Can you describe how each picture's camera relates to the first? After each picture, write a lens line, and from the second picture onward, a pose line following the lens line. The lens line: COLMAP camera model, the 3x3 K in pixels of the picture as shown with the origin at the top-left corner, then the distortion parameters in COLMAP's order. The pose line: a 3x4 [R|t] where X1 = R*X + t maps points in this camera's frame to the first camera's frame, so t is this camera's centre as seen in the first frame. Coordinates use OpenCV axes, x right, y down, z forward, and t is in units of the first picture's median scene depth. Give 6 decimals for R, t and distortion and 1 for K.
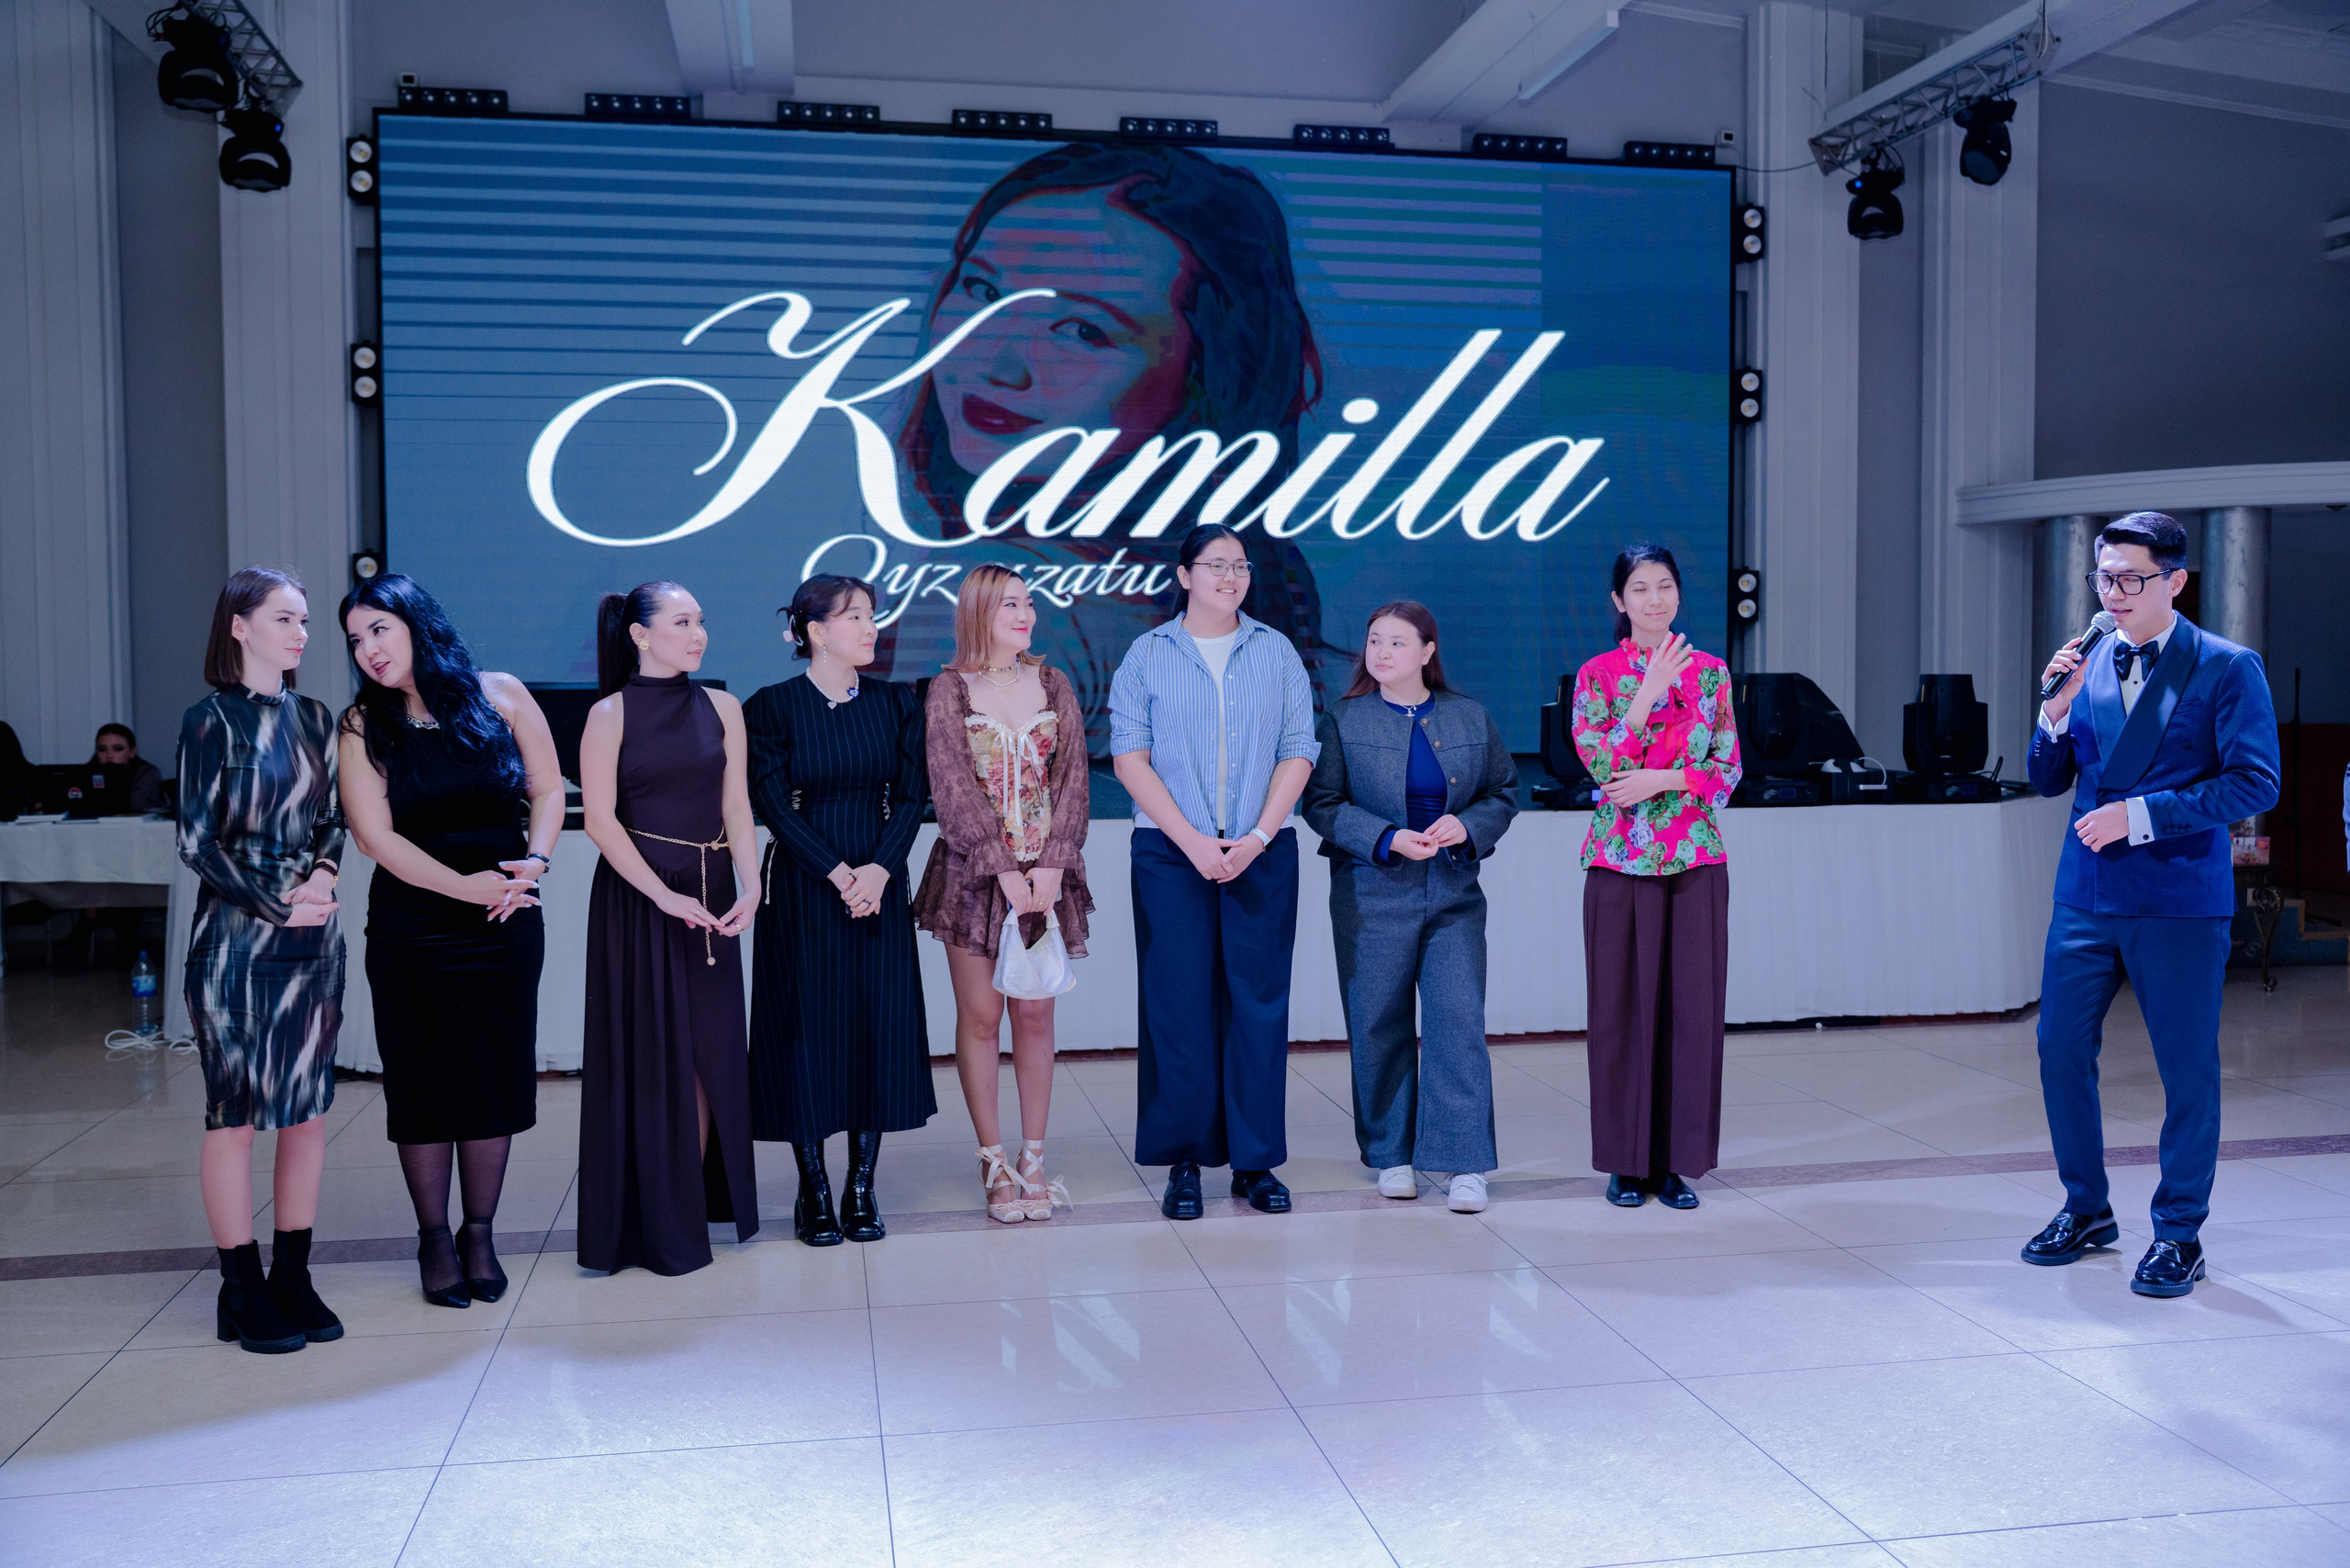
lens RADIAL K [[2122.1, 0, 1195.0], [0, 2122.1, 723.0], [0, 0, 1]] dist [-0.016119, 0.034252]
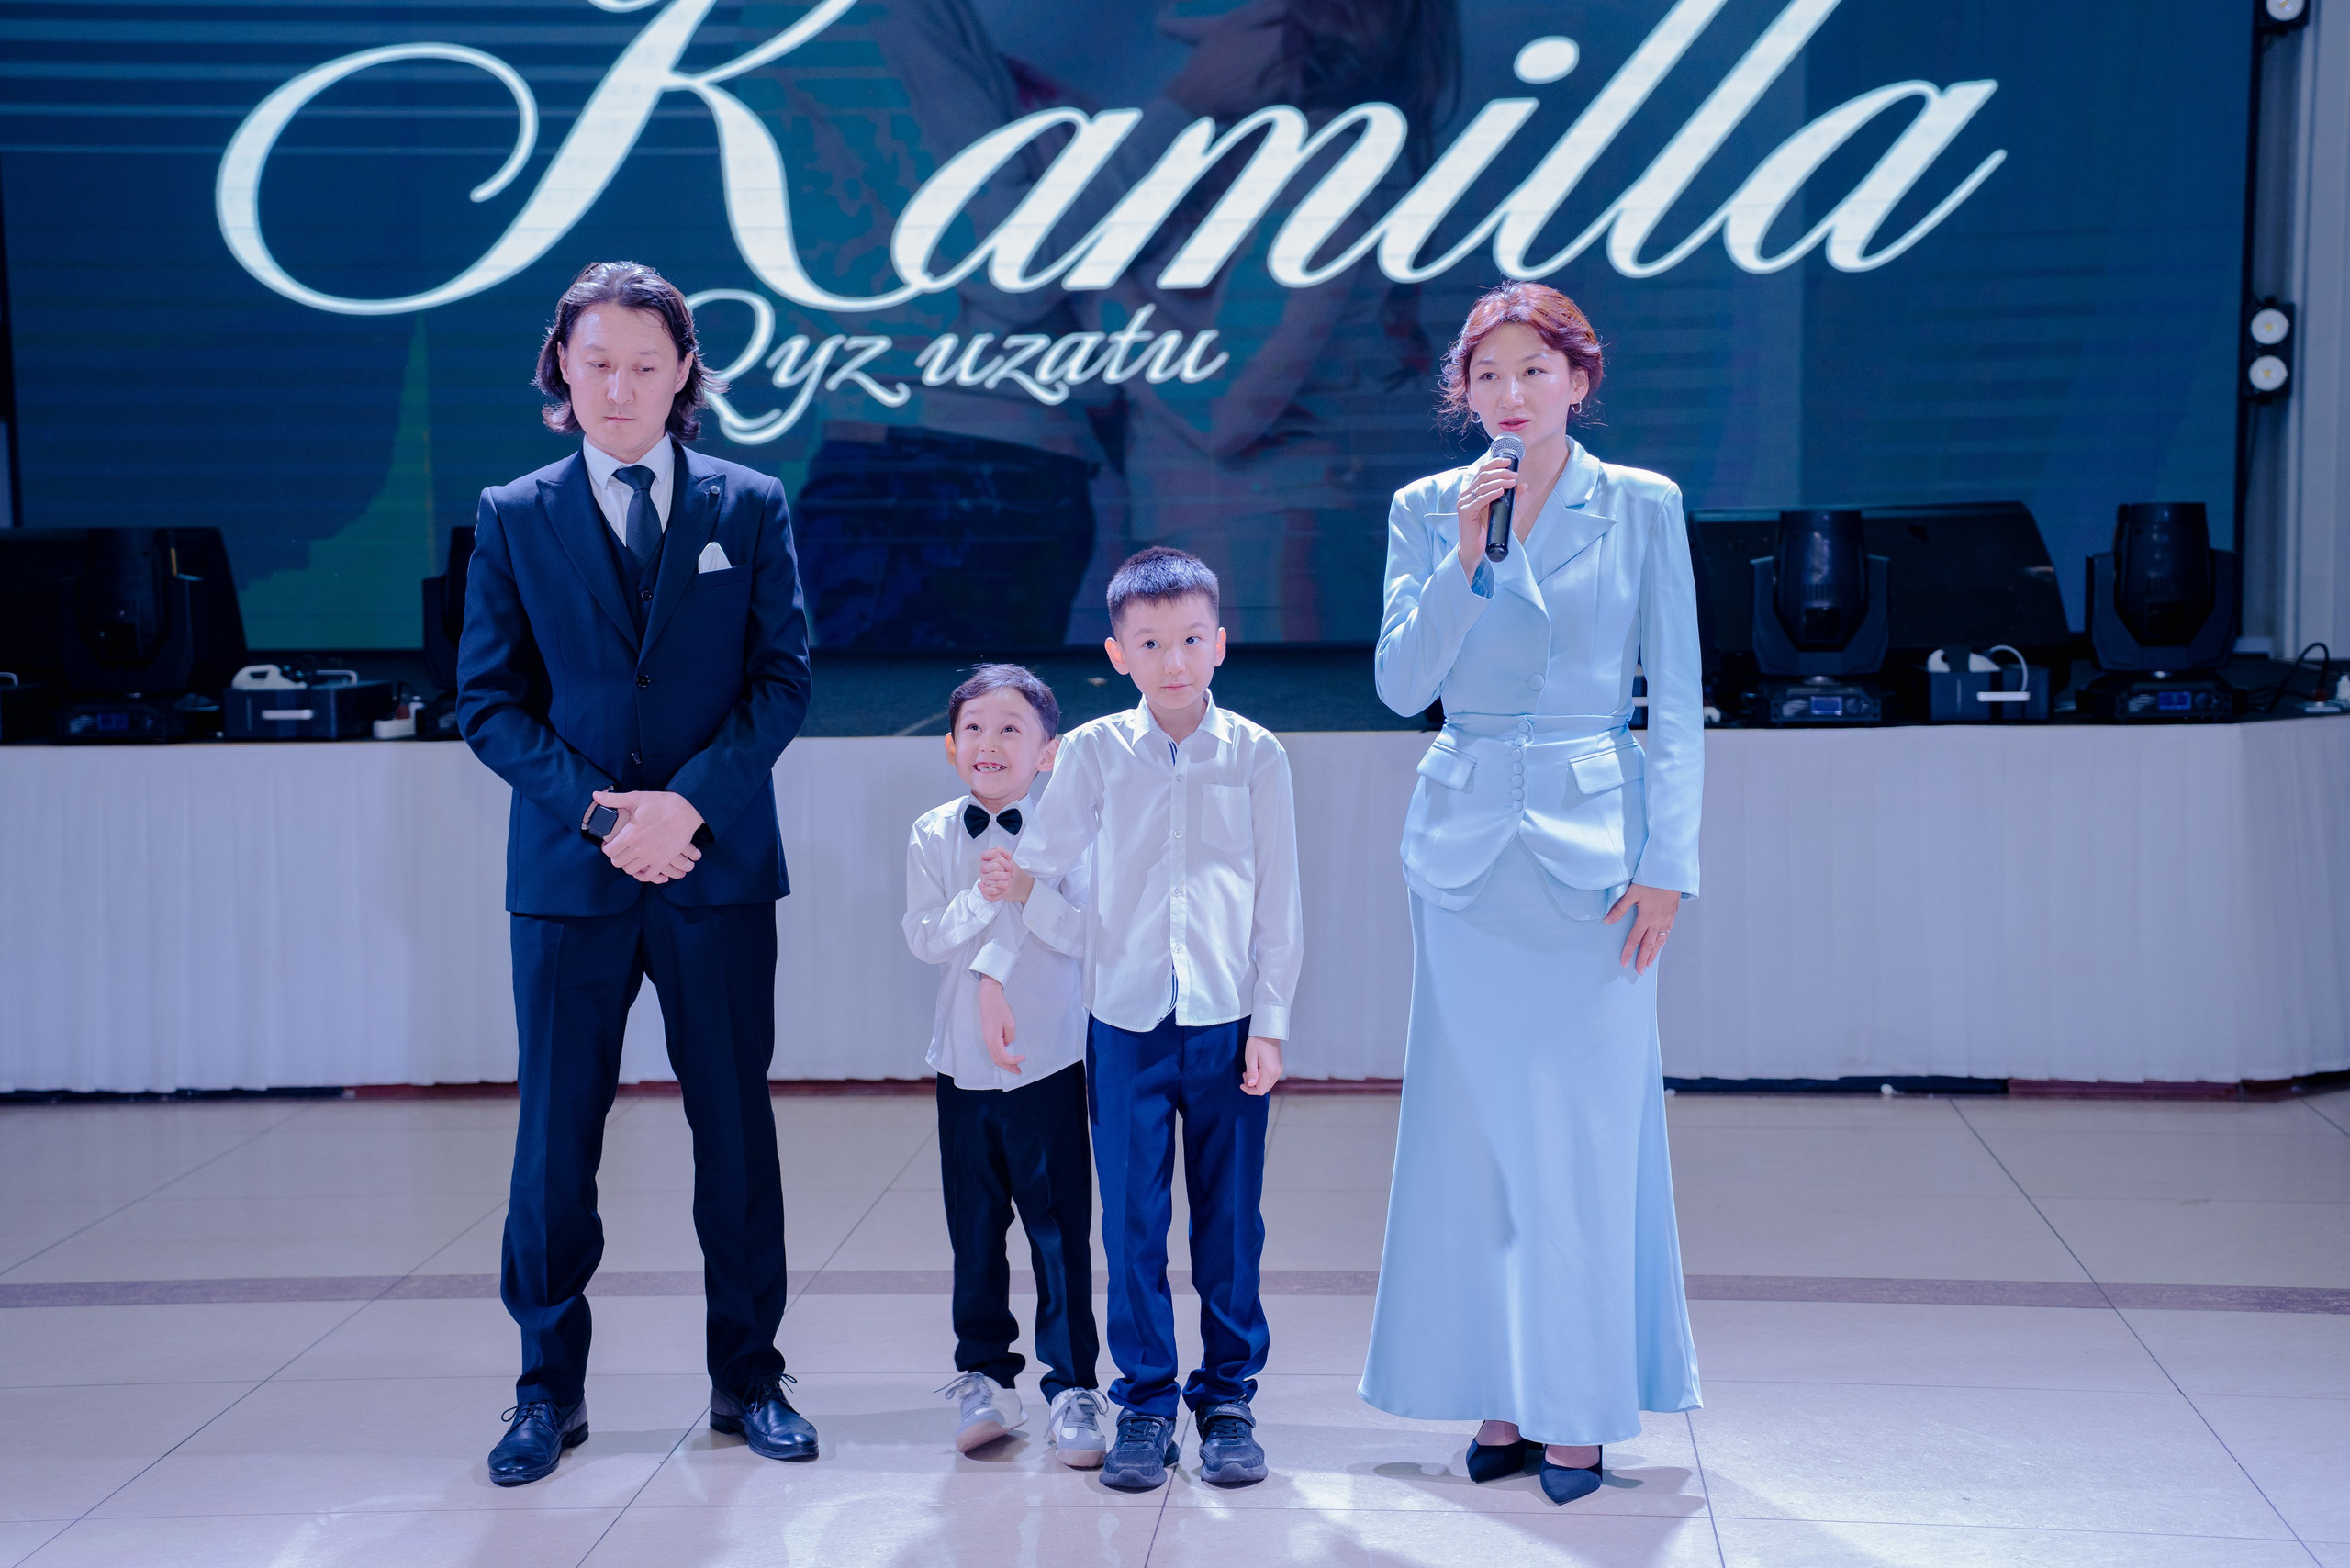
lens RADIAL K [[3685.8, 0, 1157.6], [0, 3685.8, 766.2], [0, 0, 1]] dist [0.399064, 0.000000]
pose [[0.963289, 0.012414, -0.268179, 0.263816], [0.001856, 0.998599, 0.052891, -0.004907], [0.268460, -0.051447, 0.961916, -0.054963]]
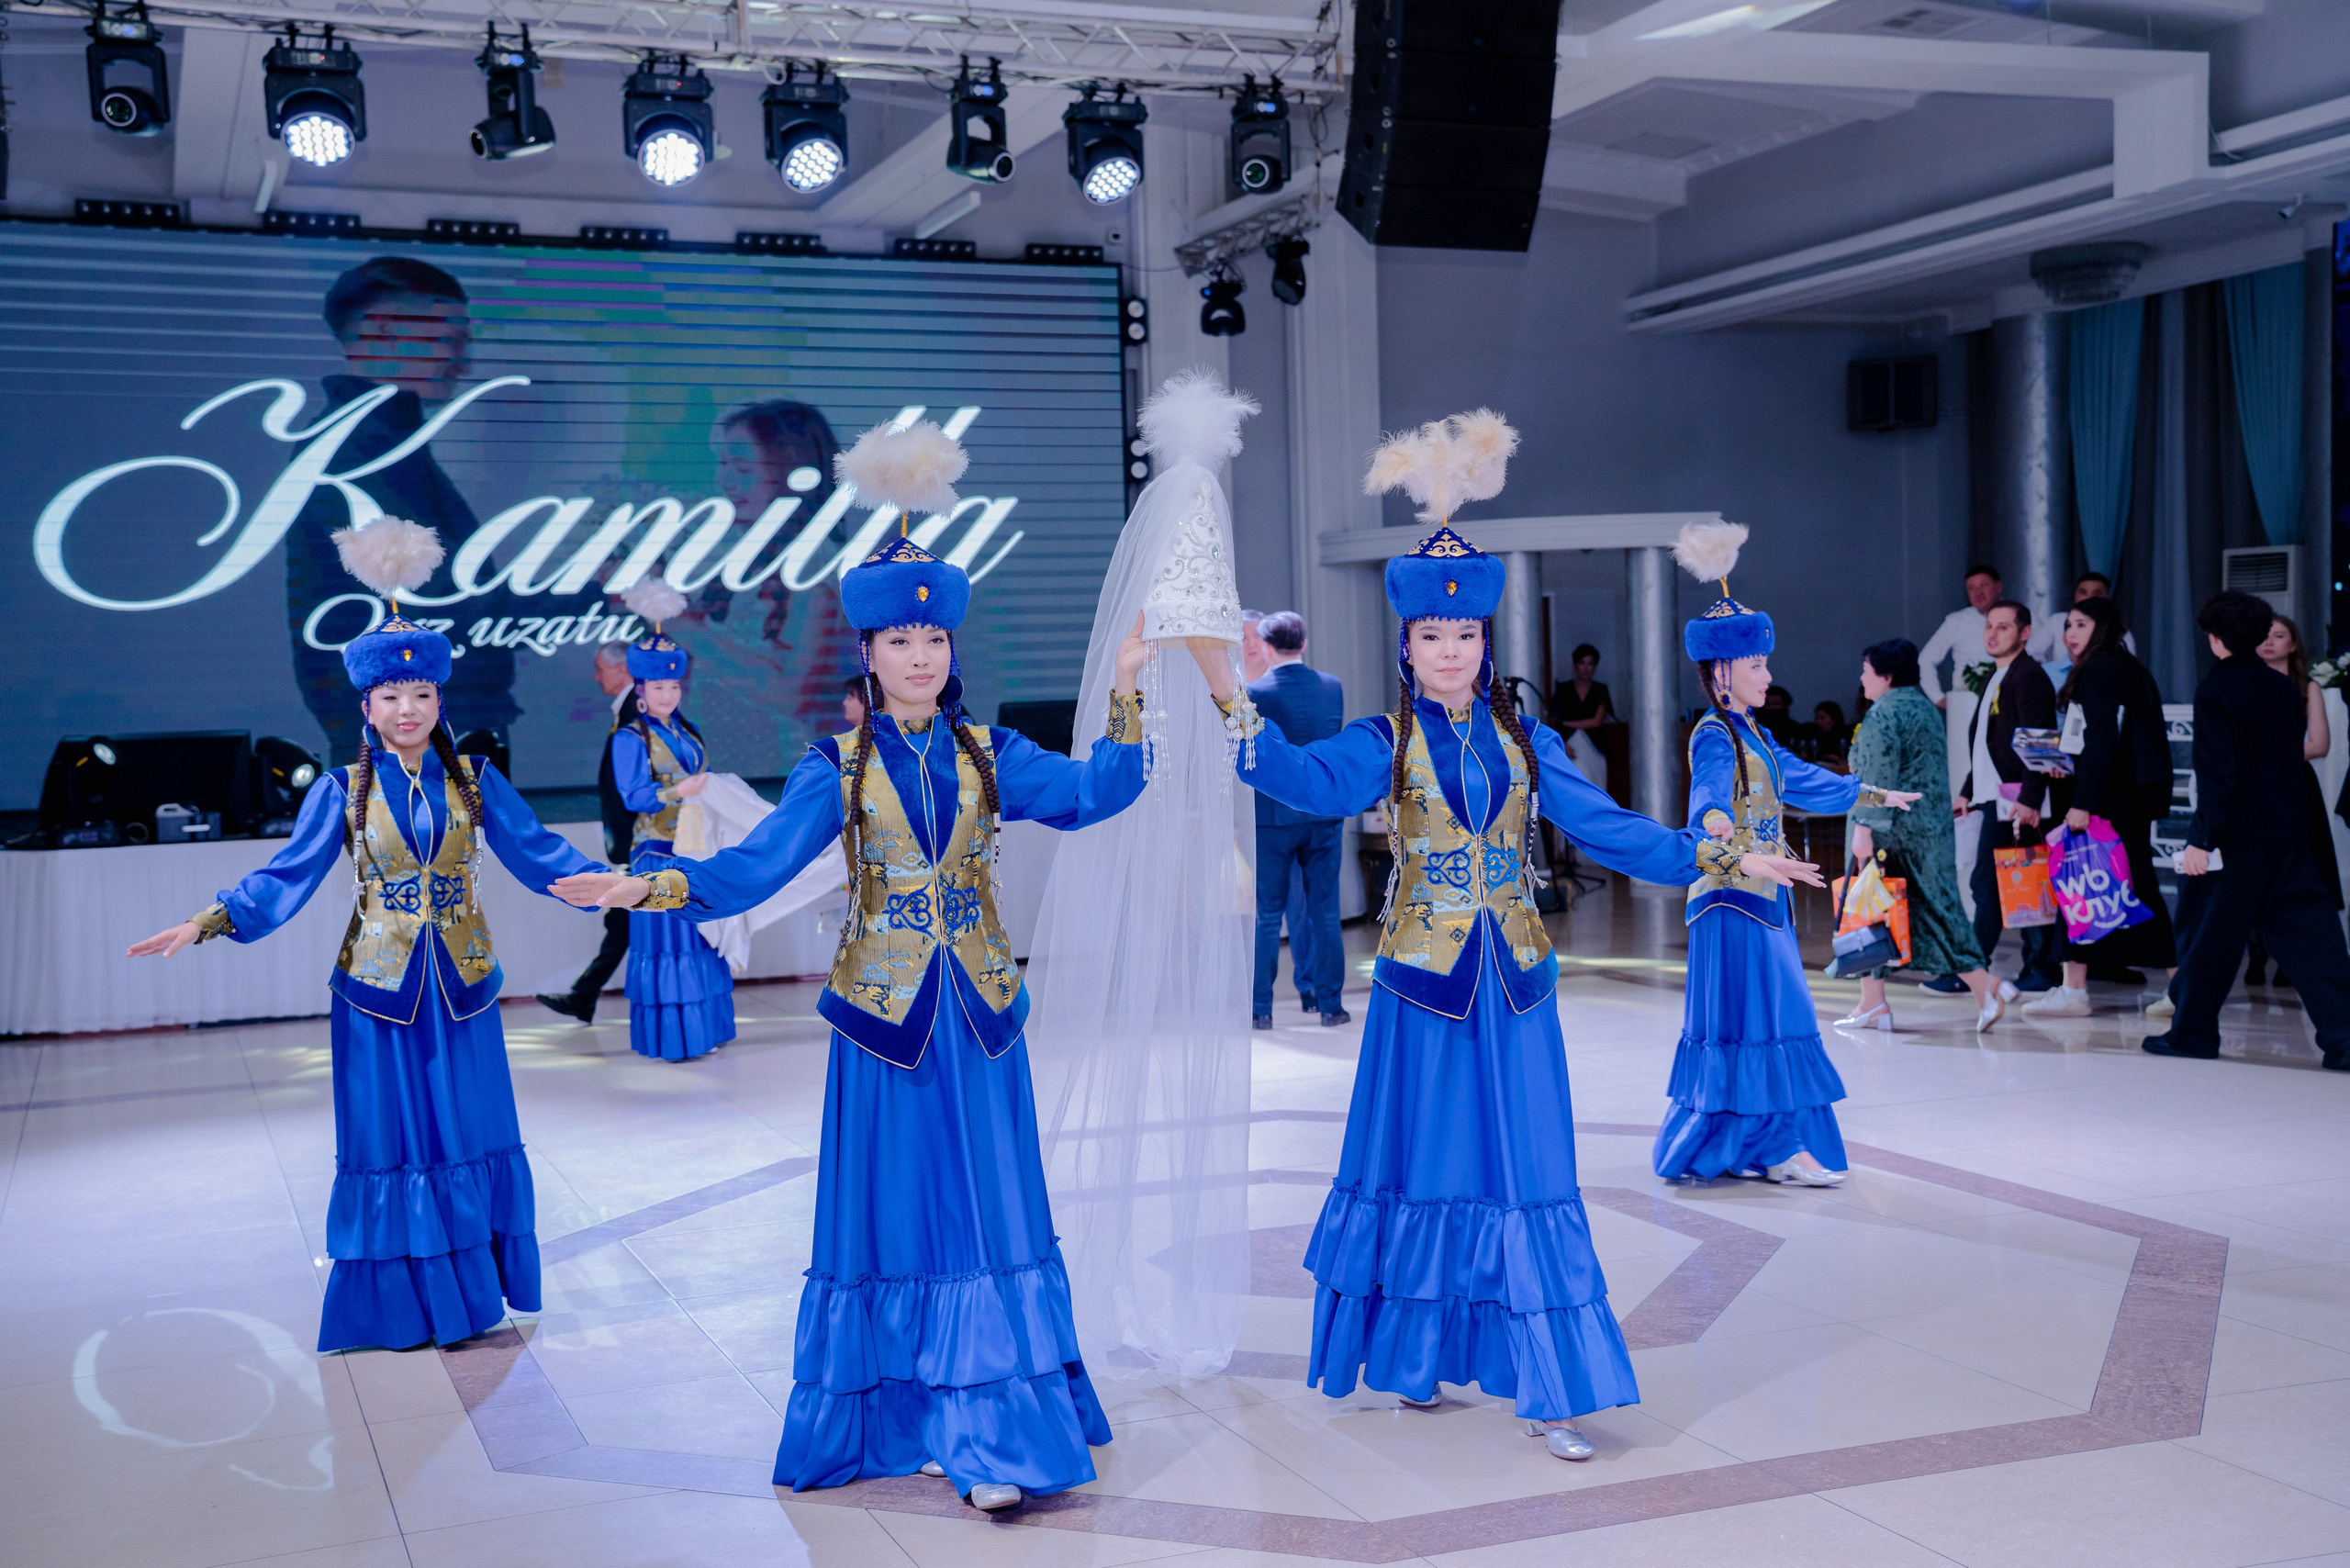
lens RADIAL K [[2705.2, 0, 1153.5], [0, 2705.2, 747.7], [0, 0, 1]] dist [0.173270, 0.000000]
pose [[0.984046, -0.031330, 0.175135, 0.000803], [0.031845, 0.999493, -0.000128, 0.006223], [-0.175042, 0.005703, 0.984544, -0.508276]]
